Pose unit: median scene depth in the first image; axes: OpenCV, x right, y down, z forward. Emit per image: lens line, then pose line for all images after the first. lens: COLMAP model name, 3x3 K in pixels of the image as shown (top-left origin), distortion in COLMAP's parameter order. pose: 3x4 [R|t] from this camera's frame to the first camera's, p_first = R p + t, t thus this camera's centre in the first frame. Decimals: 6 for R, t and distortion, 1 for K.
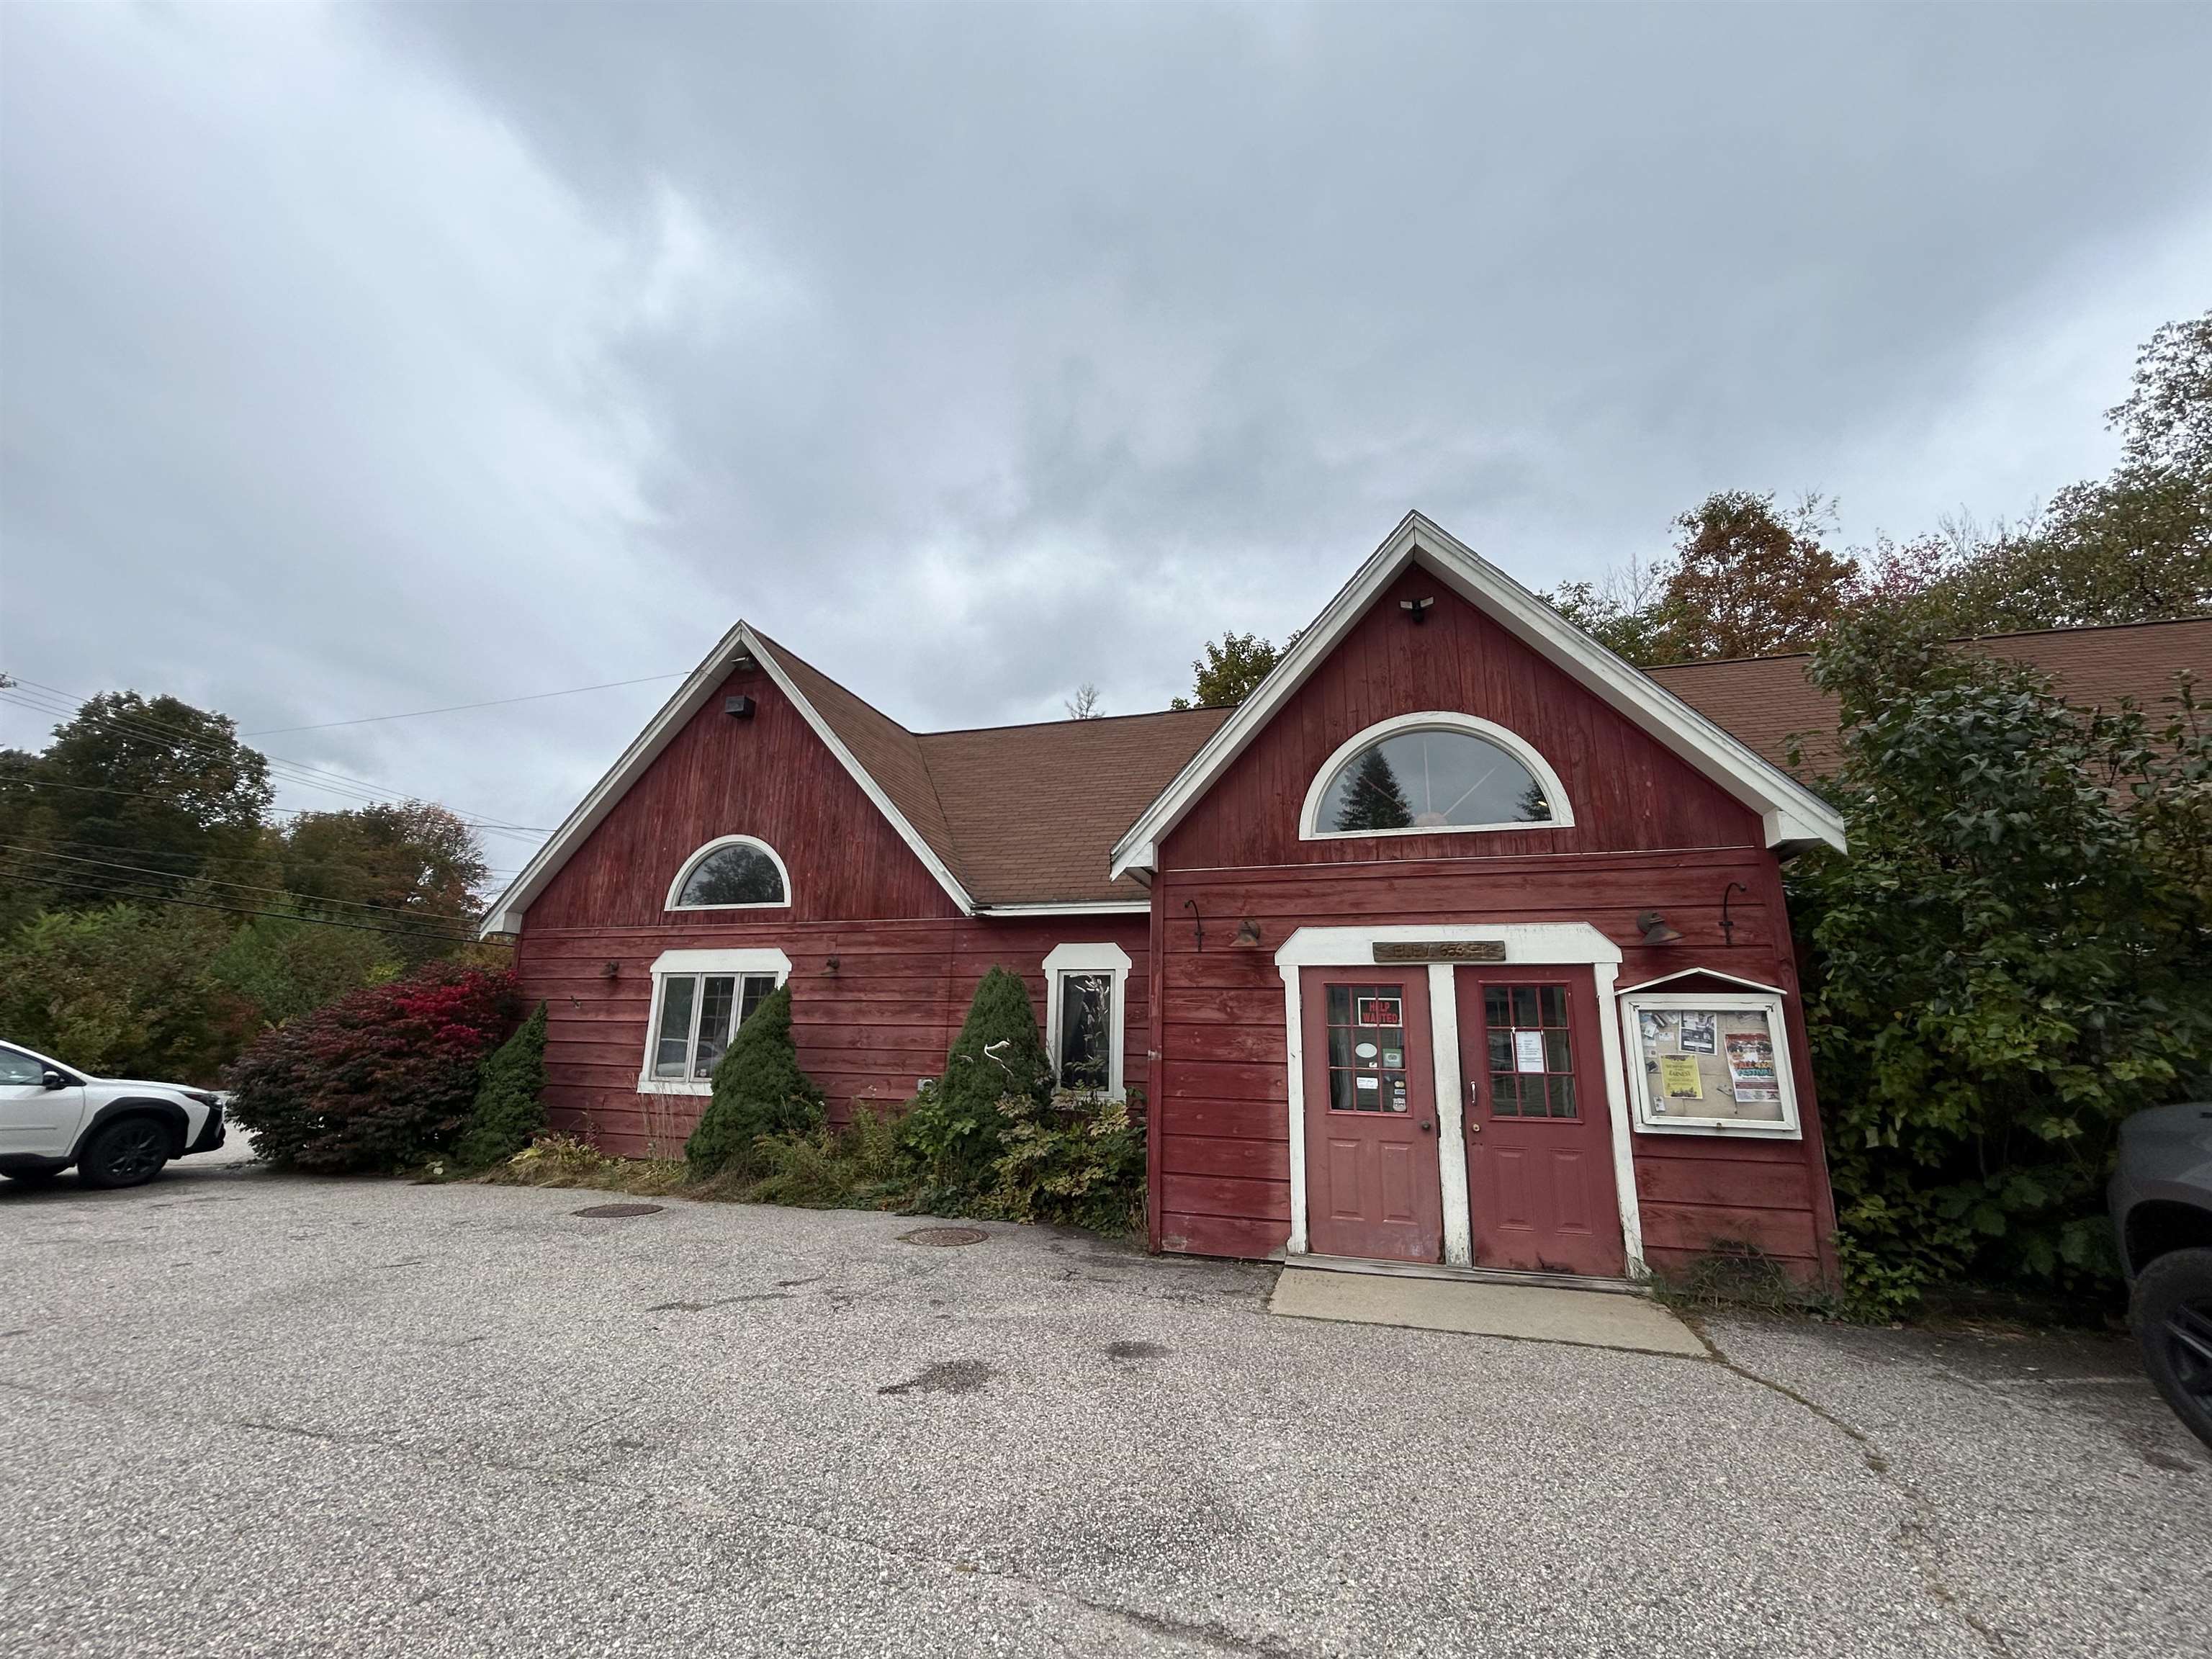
lens RADIAL K [[896.0, 0, 1100.4], [0, 896.0, 829.6], [0, 0, 1]] dist [-0.004011, 0.001136]
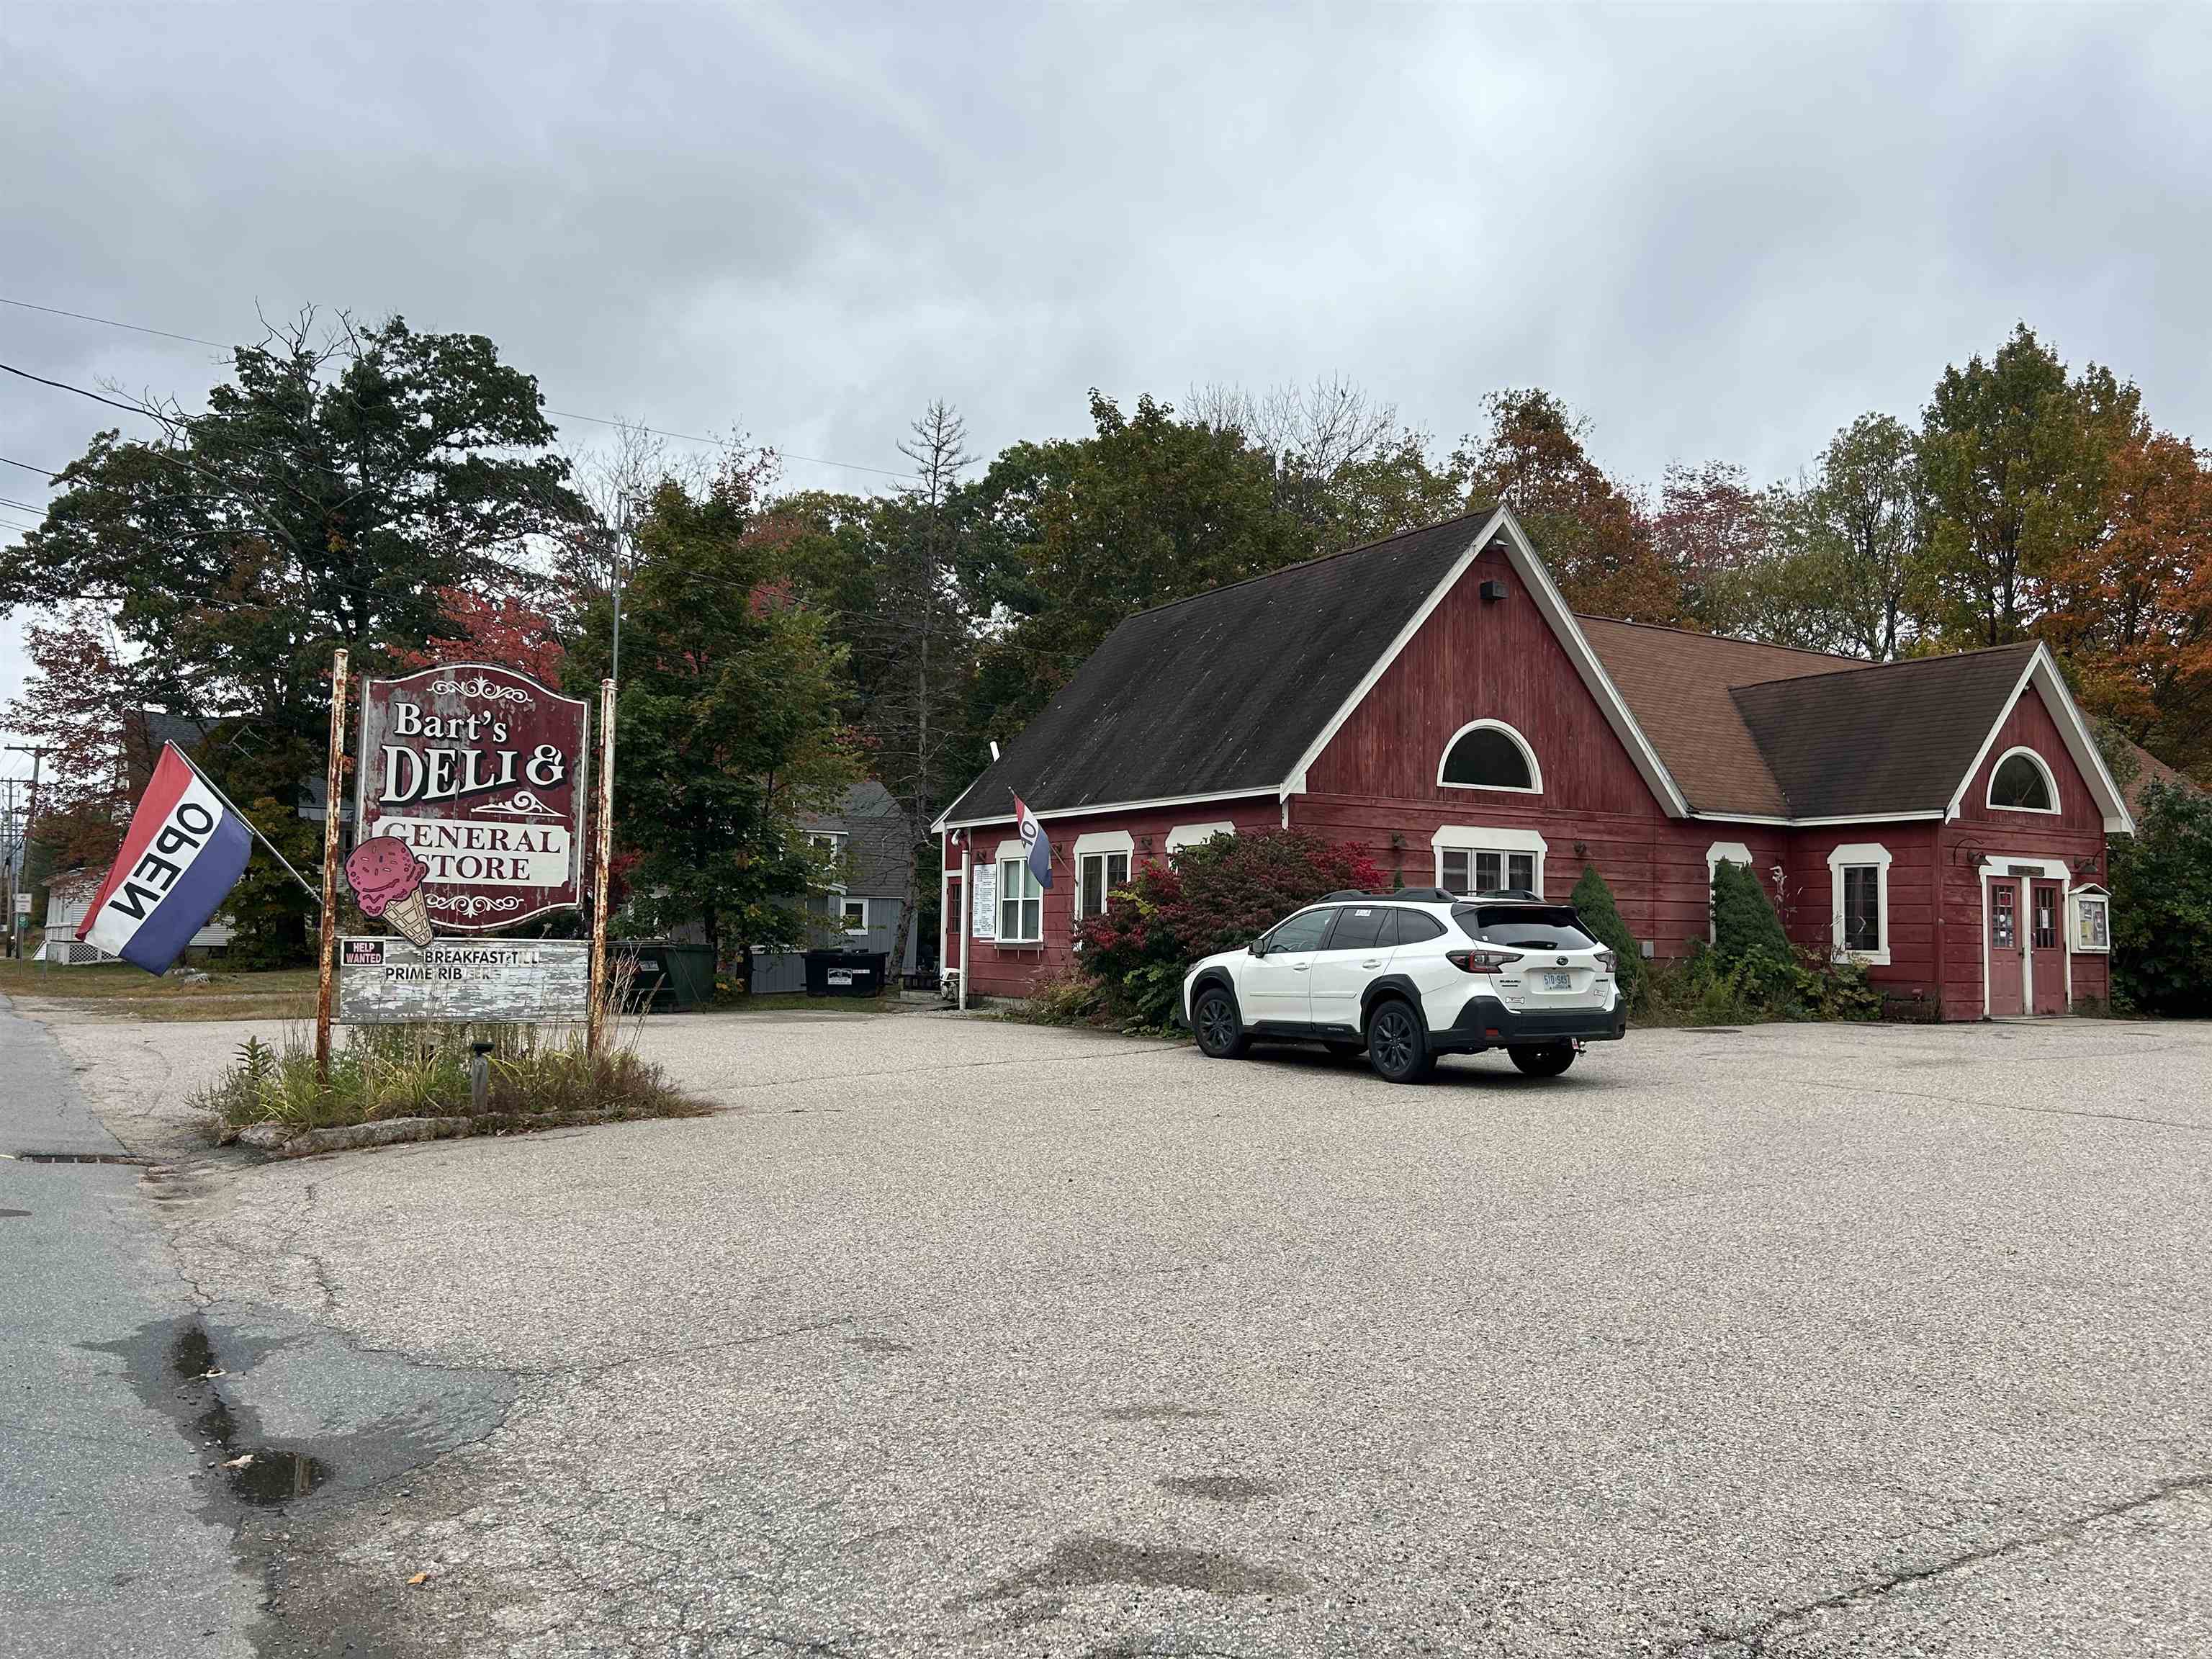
lens RADIAL K [[1655.6, 0, 1115.5], [0, 1655.6, 844.0], [0, 0, 1]] dist [0.067697, -0.067947]
pose [[0.656022, 0.030800, 0.754113, -3.185254], [-0.176881, 0.977614, 0.113945, 0.007298], [-0.733722, -0.208139, 0.646785, 0.054438]]
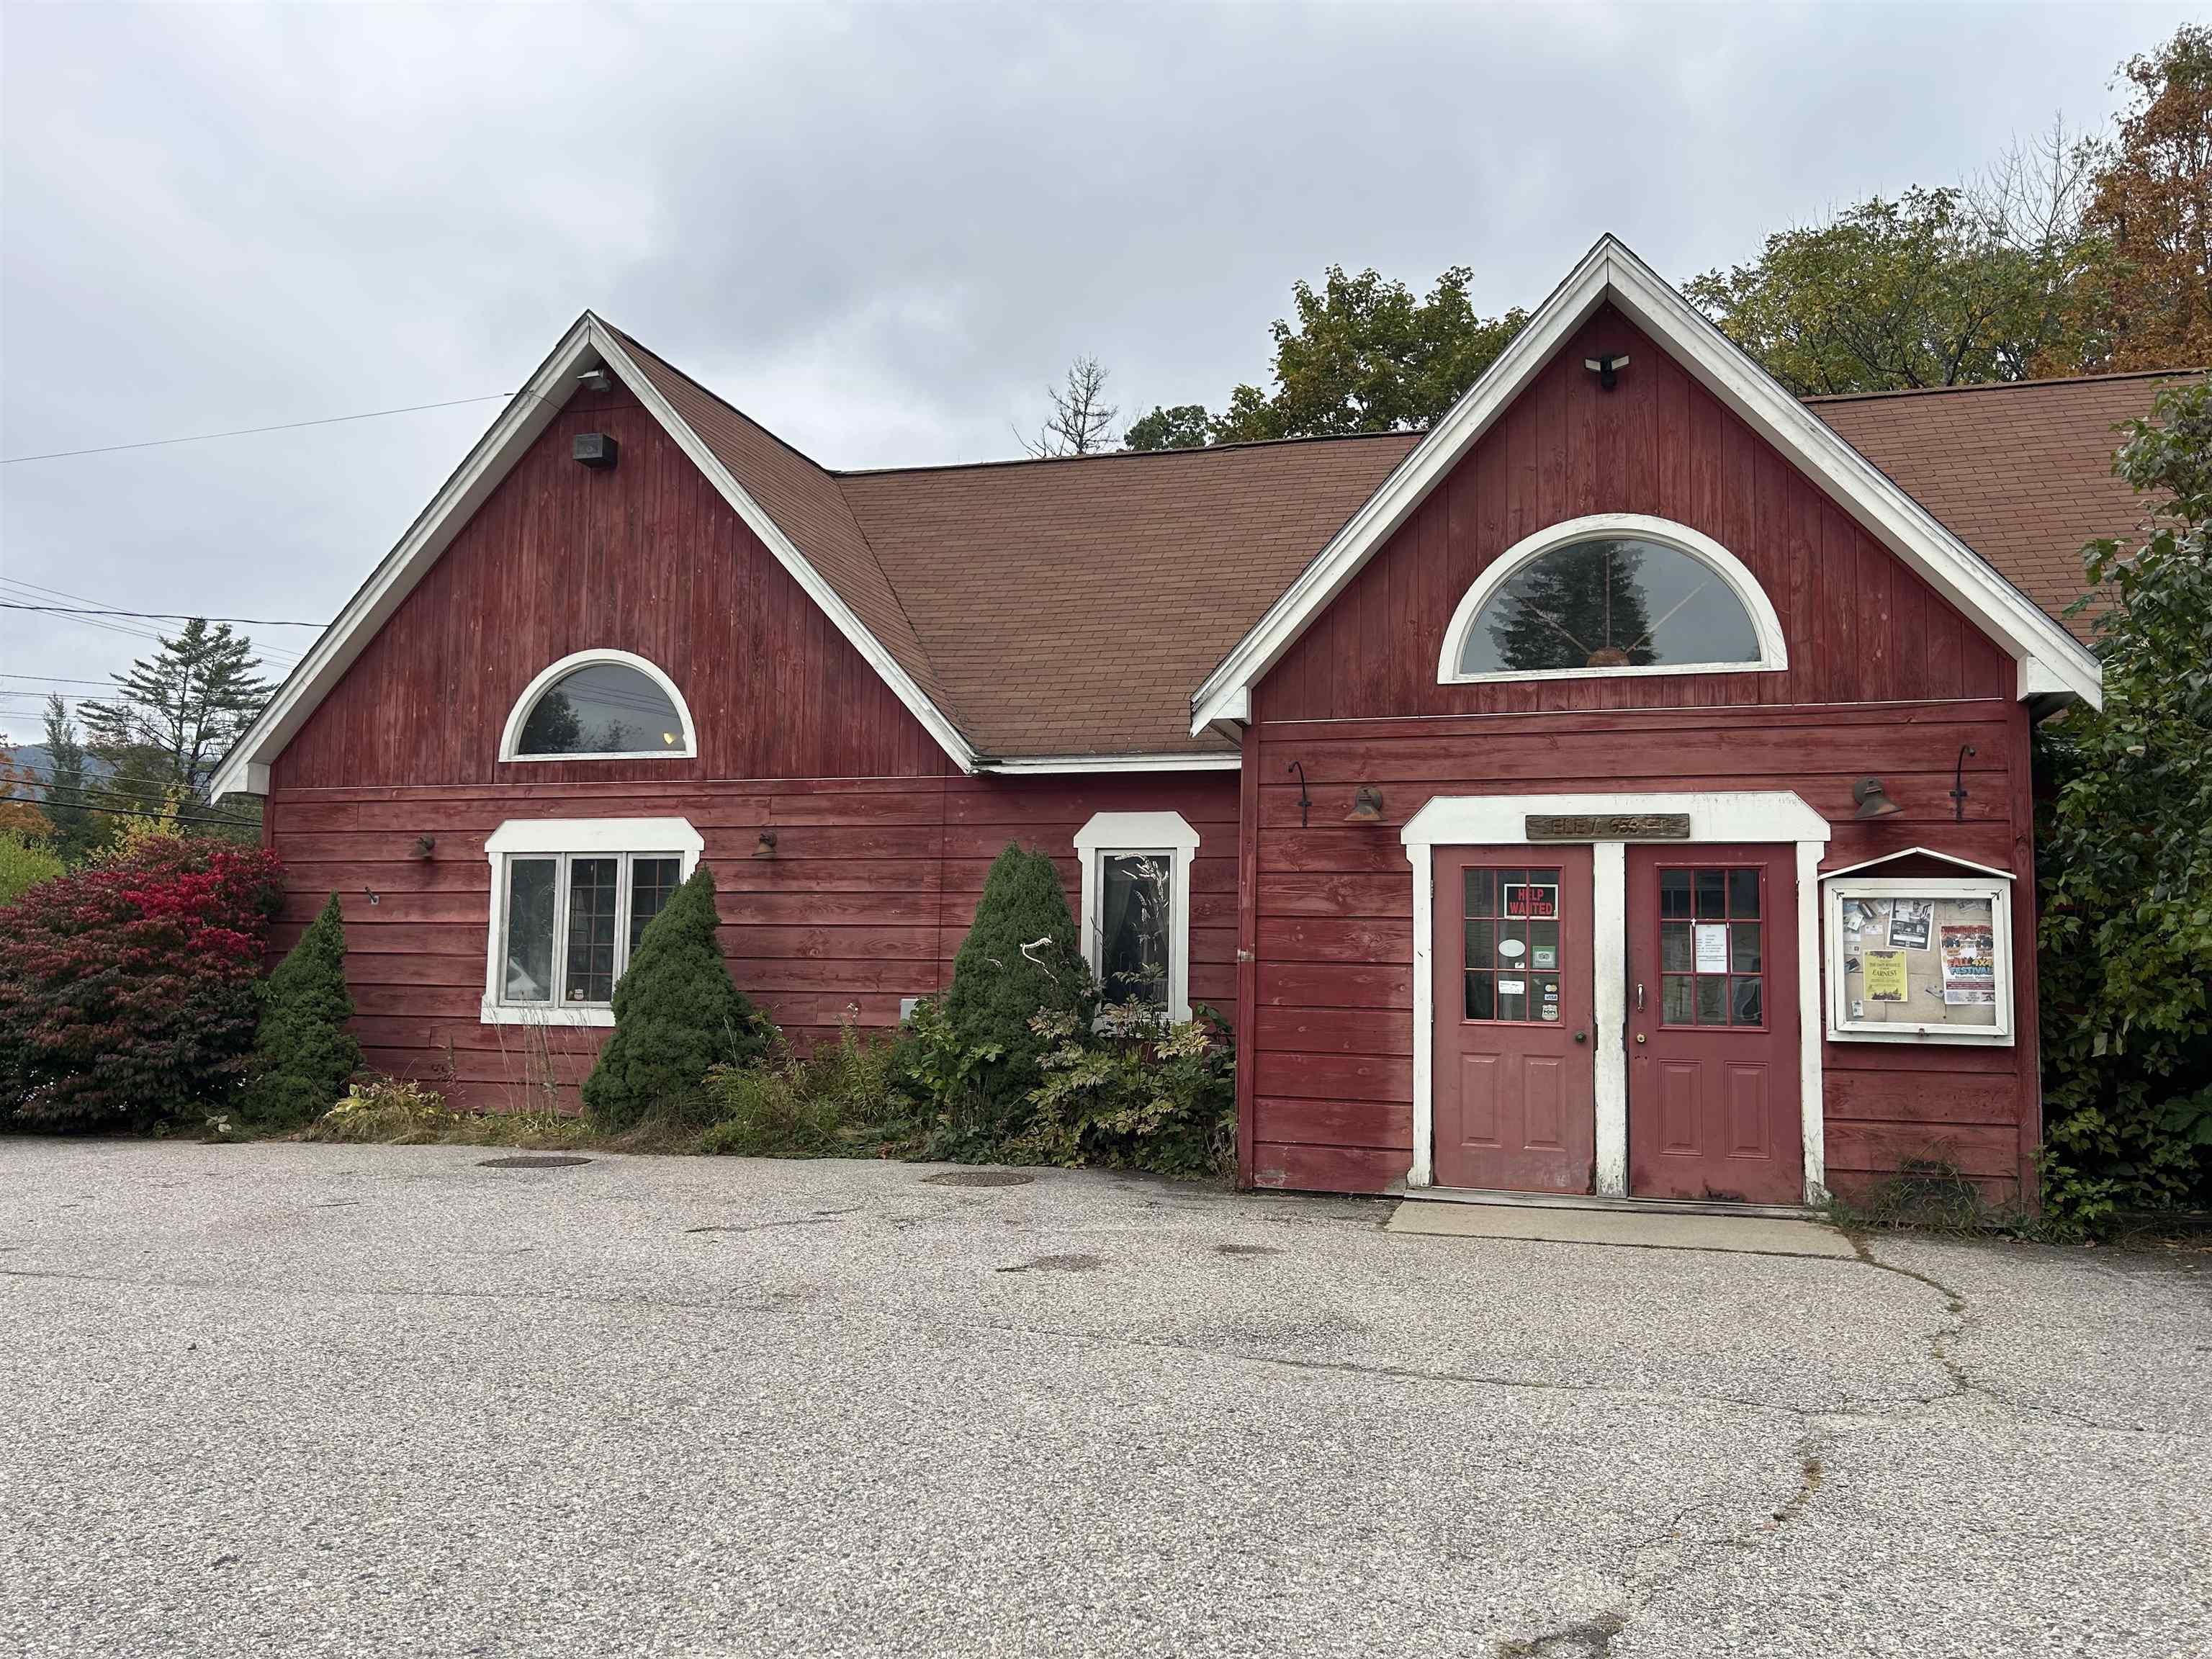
lens RADIAL K [[1655.6, 0, 1103.2], [0, 1655.6, 840.6], [0, 0, 1]] dist [0.067697, -0.067947]
pose [[0.999851, -0.001061, 0.017250, -0.080980], [-0.001593, 0.988208, 0.153106, -0.065052], [-0.017209, -0.153111, 0.988059, -0.383536]]
